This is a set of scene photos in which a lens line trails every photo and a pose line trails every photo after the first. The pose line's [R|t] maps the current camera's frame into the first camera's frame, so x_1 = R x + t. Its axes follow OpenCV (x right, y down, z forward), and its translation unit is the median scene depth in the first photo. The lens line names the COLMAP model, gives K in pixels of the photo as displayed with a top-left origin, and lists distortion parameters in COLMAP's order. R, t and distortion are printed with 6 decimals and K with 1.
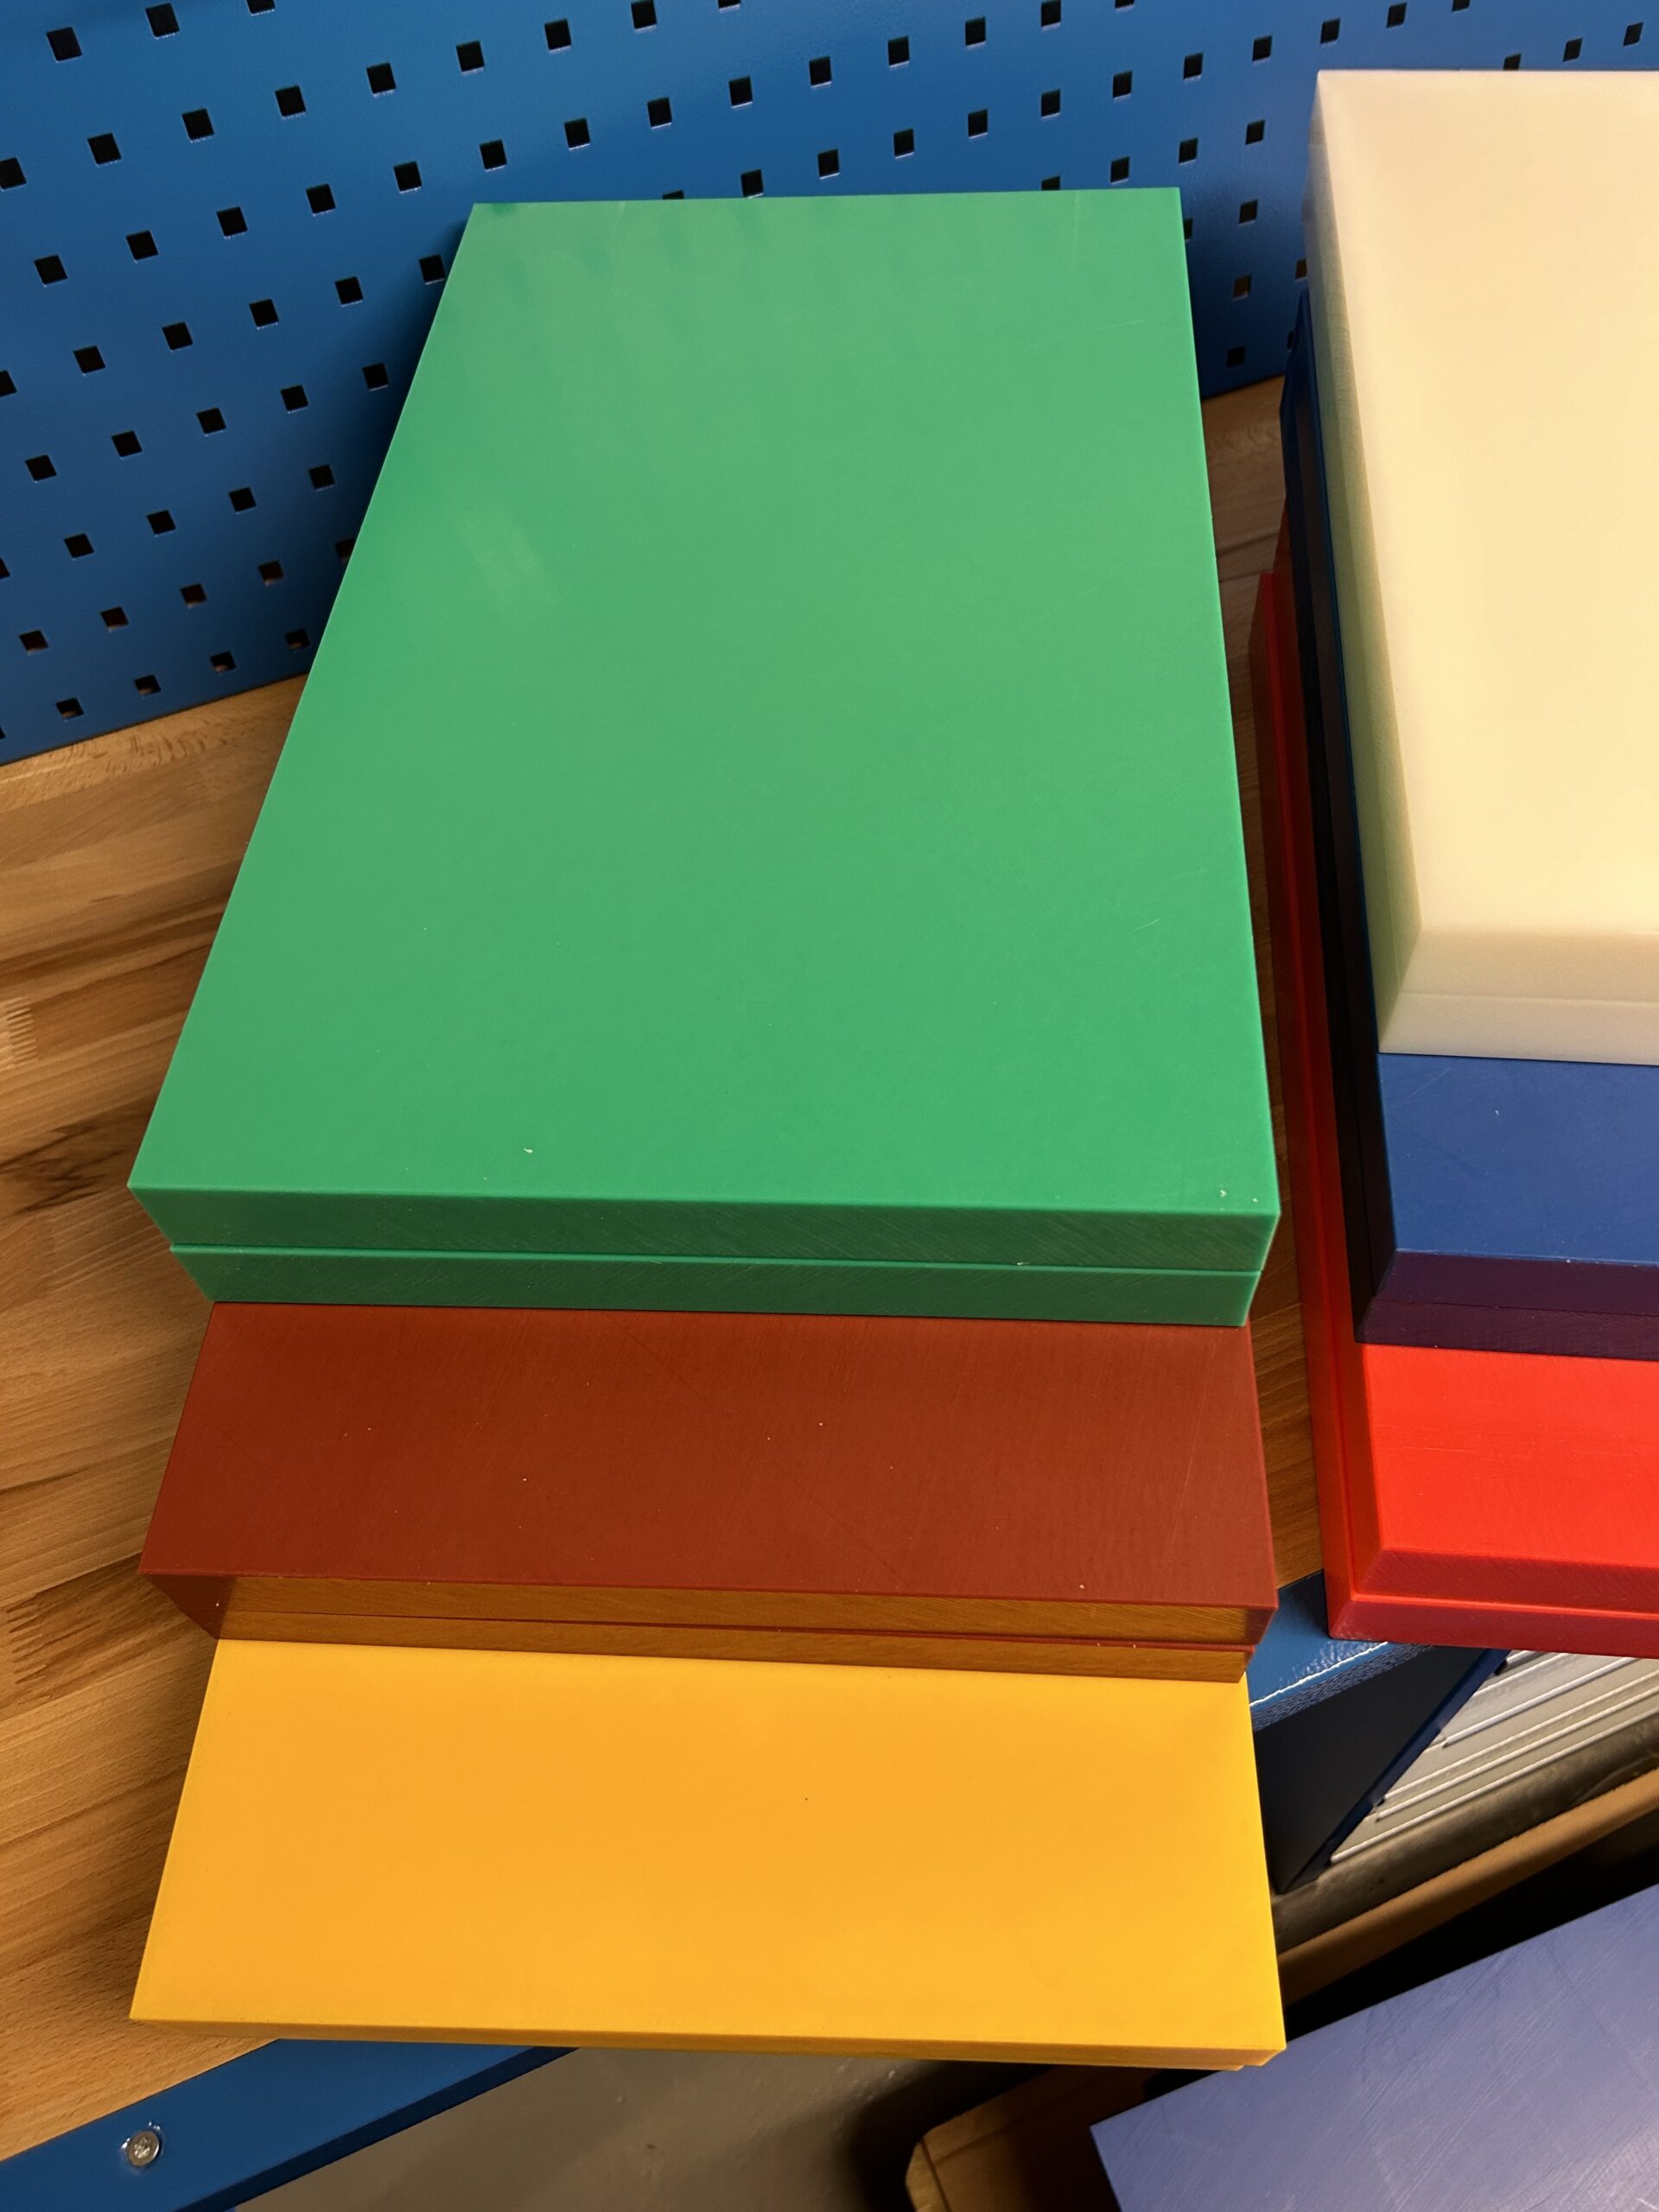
lens RADIAL K [[1668.9, 0, 829.8], [0, 1668.9, 1103.4], [0, 0, 1]] dist [0.029664, -0.041088]
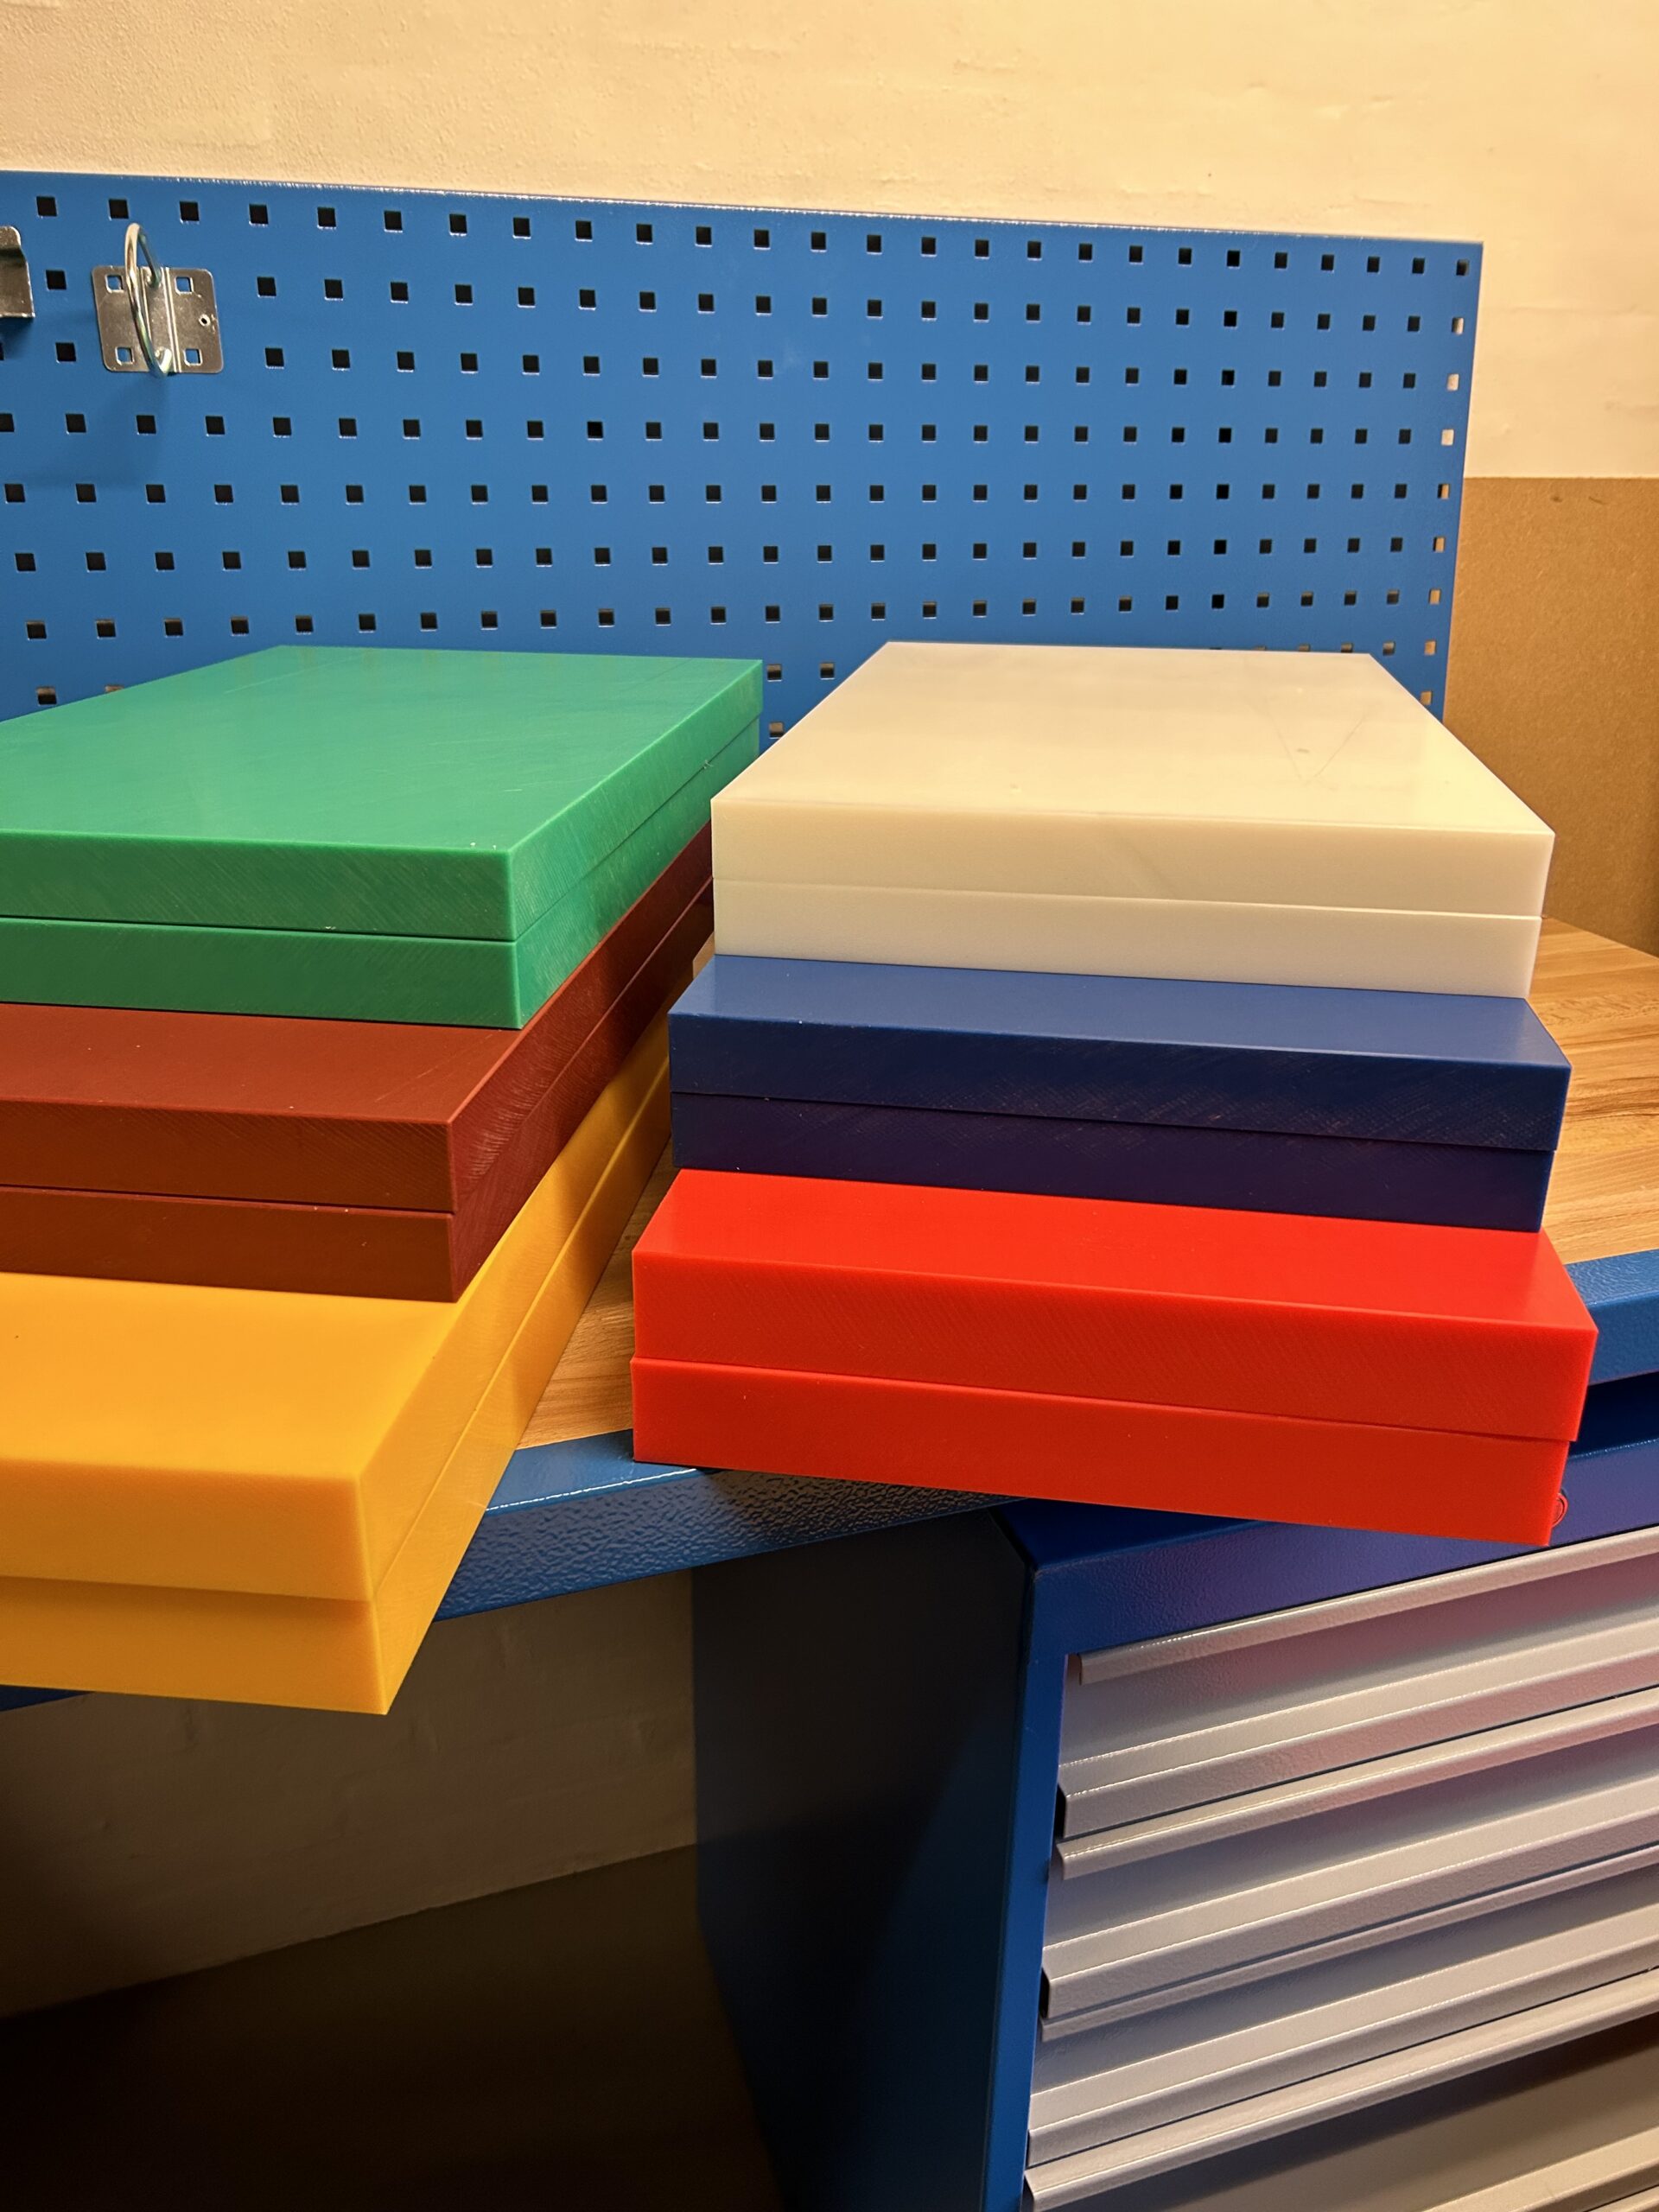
lens RADIAL K [[1668.9, 0, 835.2], [0, 1668.9, 1110.6], [0, 0, 1]] dist [0.029664, -0.041088]
pose [[0.995890, 0.084615, -0.032289, 0.336402], [-0.088402, 0.830731, -0.549610, 0.534453], [-0.019682, 0.550206, 0.834797, 0.014831]]
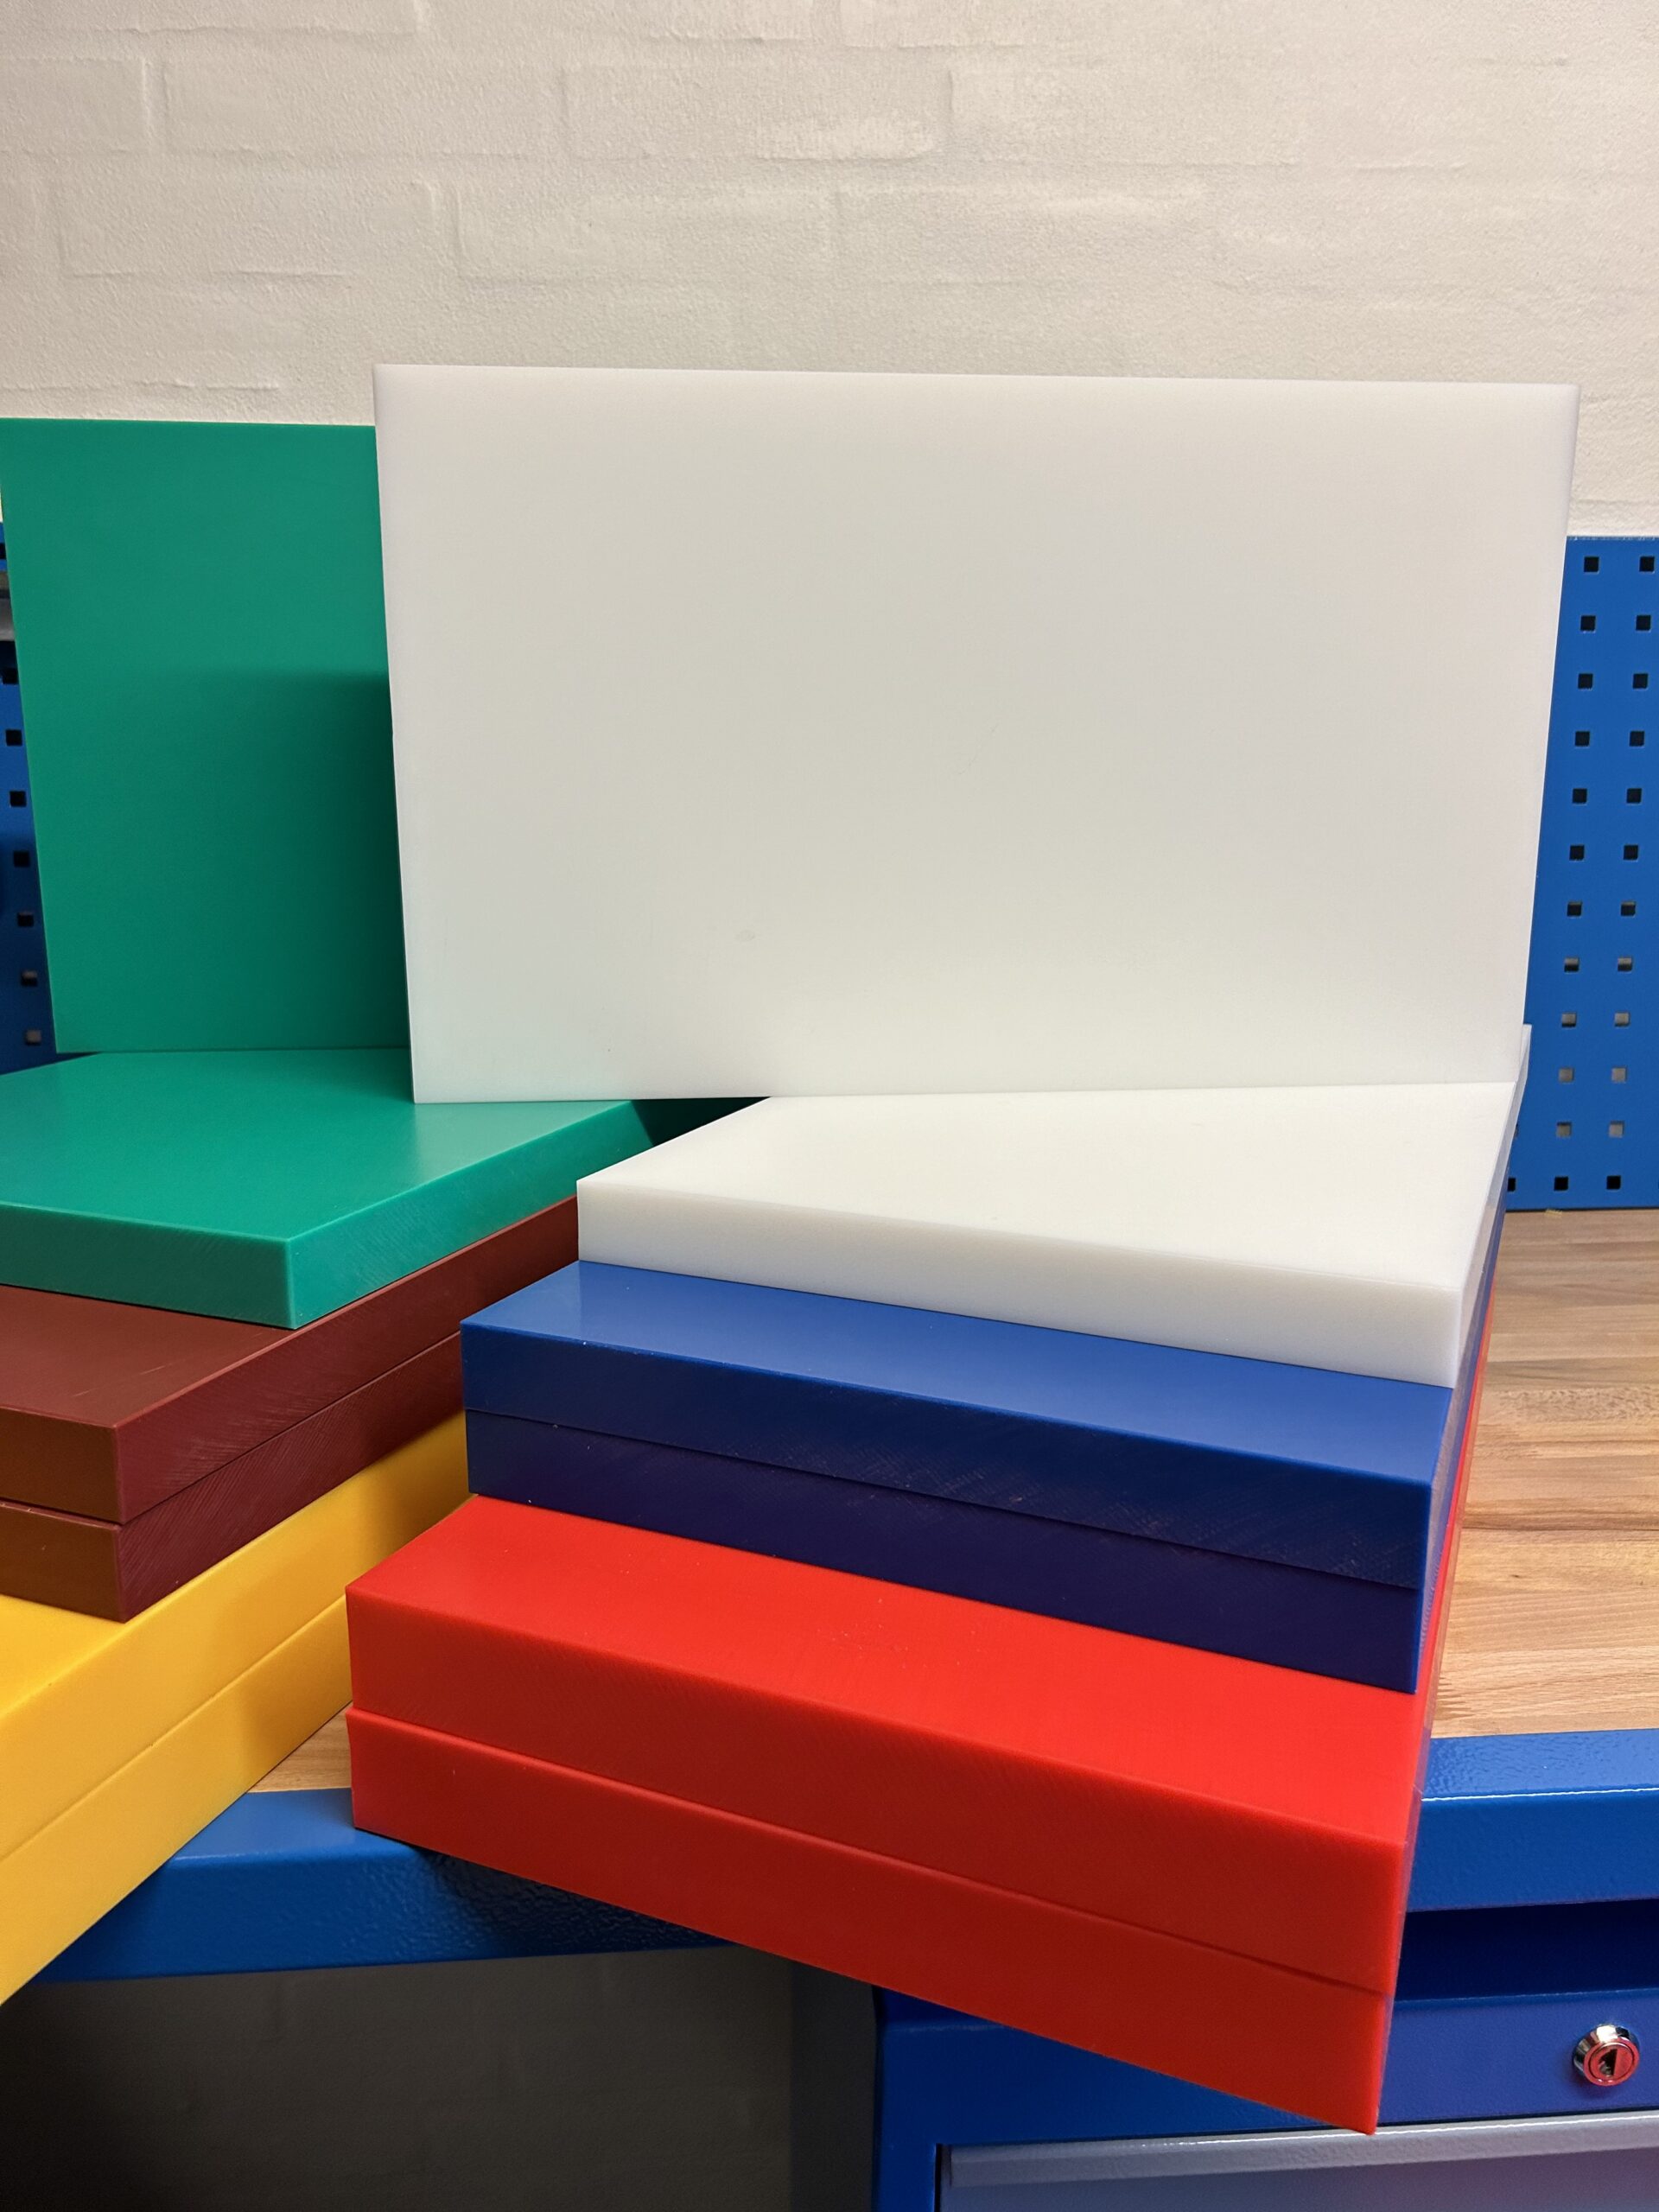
lens RADIAL K [[1668.9, 0, 835.0], [0, 1668.9, 1102.6], [0, 0, 1]] dist [0.029664, -0.041088]
pose [[0.949082, 0.122223, -0.290352, 0.592170], [-0.287350, 0.713638, -0.638866, 0.420872], [0.129122, 0.689769, 0.712422, 0.080779]]
